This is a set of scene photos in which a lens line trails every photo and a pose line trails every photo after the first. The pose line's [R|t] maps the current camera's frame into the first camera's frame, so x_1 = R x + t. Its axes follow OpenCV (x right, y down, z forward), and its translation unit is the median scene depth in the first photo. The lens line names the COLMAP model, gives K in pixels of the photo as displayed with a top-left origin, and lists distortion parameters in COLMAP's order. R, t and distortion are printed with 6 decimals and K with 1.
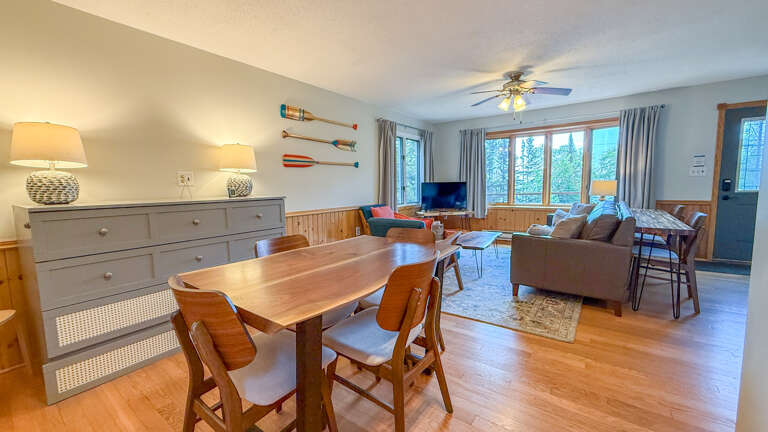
lens RADIAL K [[307.7, 0, 382.6], [0, 307.7, 216.1], [0, 0, 1]] dist [-0.001752, -0.000745]
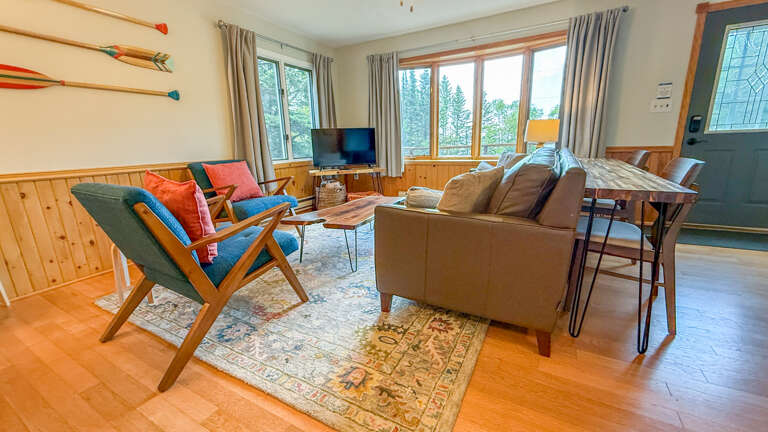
lens RADIAL K [[307.7, 0, 384.8], [0, 307.7, 216.1], [0, 0, 1]] dist [-0.001752, -0.000745]
pose [[0.990752, -0.041575, 0.129160, 0.267265], [0.024483, 0.991052, 0.131209, 0.004041], [-0.133459, -0.126833, 0.982905, 0.335224]]
